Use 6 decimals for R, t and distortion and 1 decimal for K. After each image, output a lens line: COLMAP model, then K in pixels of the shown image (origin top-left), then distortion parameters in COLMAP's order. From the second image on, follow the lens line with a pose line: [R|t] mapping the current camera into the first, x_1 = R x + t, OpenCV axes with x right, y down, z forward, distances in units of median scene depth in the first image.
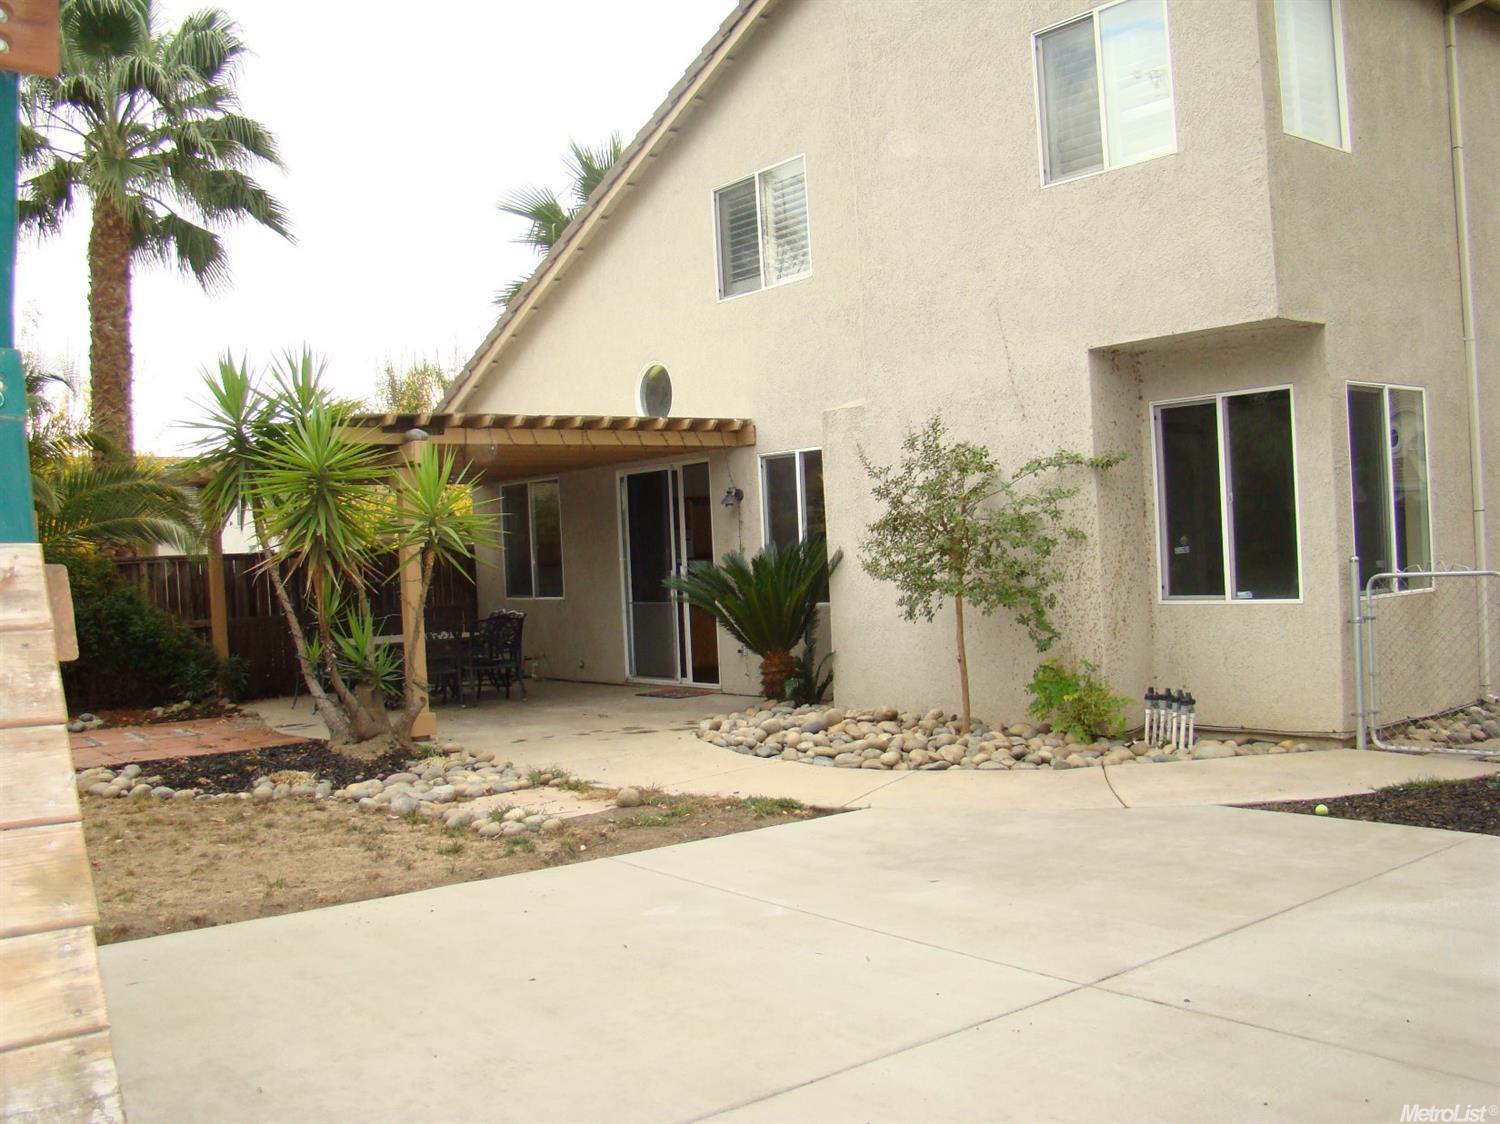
lens RADIAL K [[1419.5, 0, 738.0], [0, 1419.5, 575.7], [0, 0, 1]] dist [-0.195043, 0.157801]
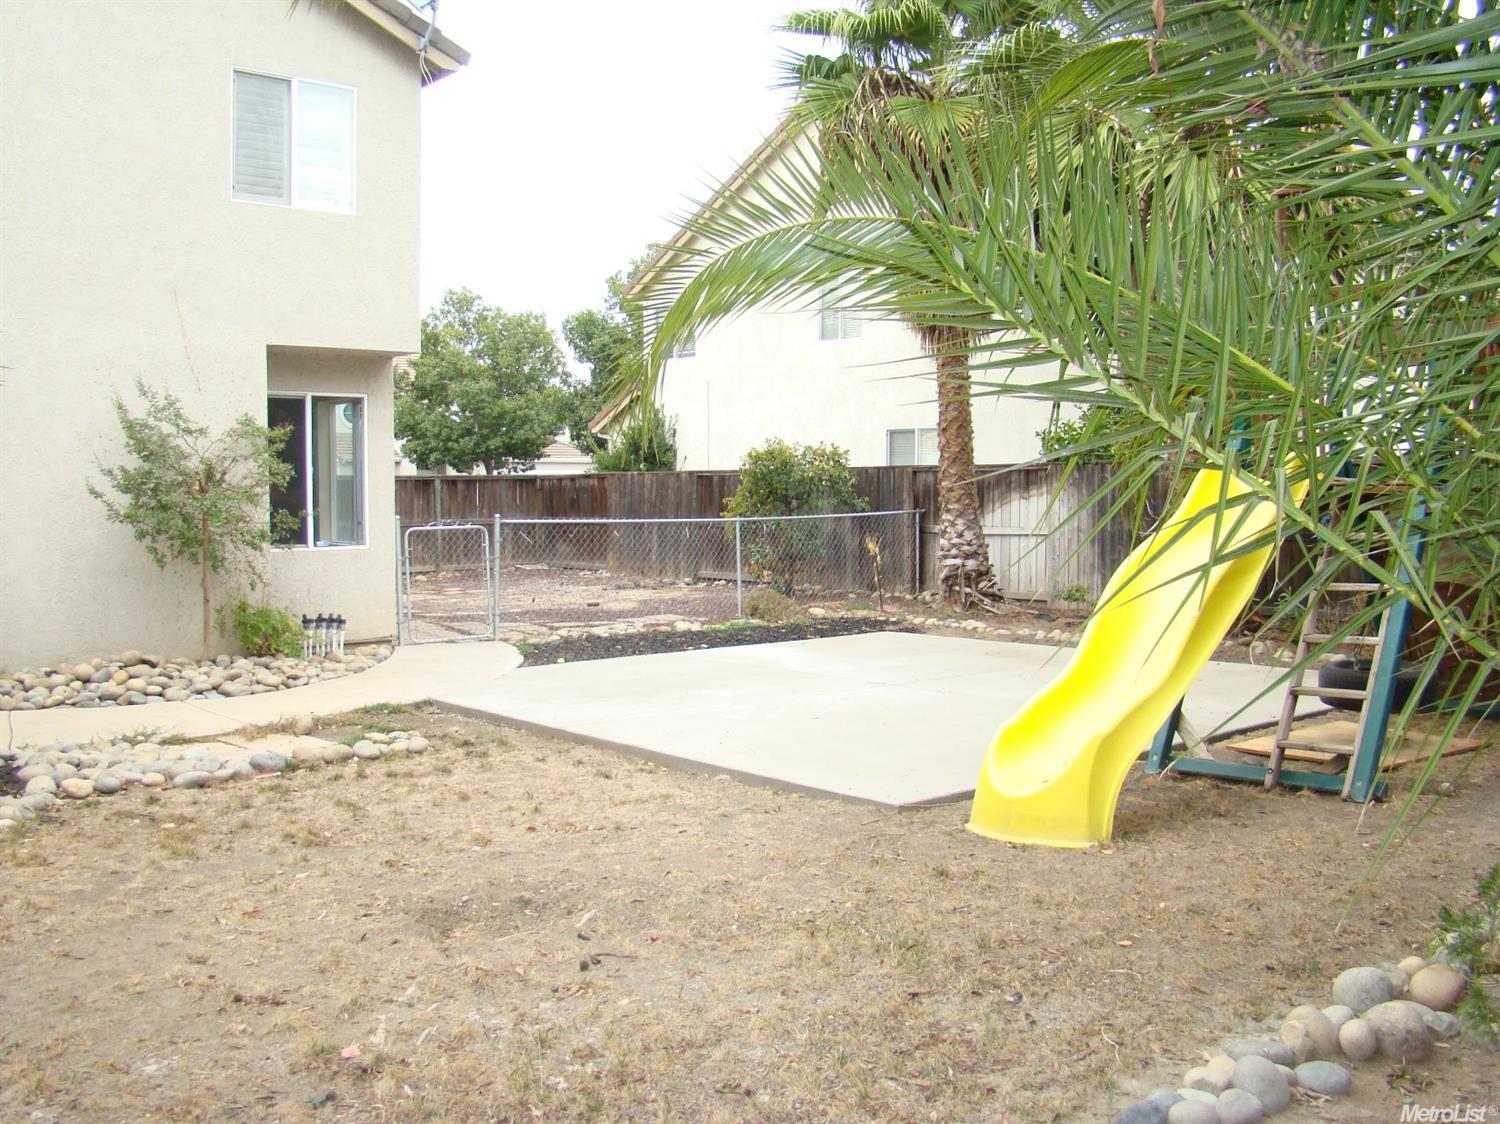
lens RADIAL K [[1419.5, 0, 738.0], [0, 1419.5, 575.7], [0, 0, 1]] dist [-0.195043, 0.157801]
pose [[-0.037519, -0.012849, 0.999213, -1.046397], [0.019141, 0.999725, 0.013574, 0.035466], [-0.999113, 0.019635, -0.037263, 0.669060]]
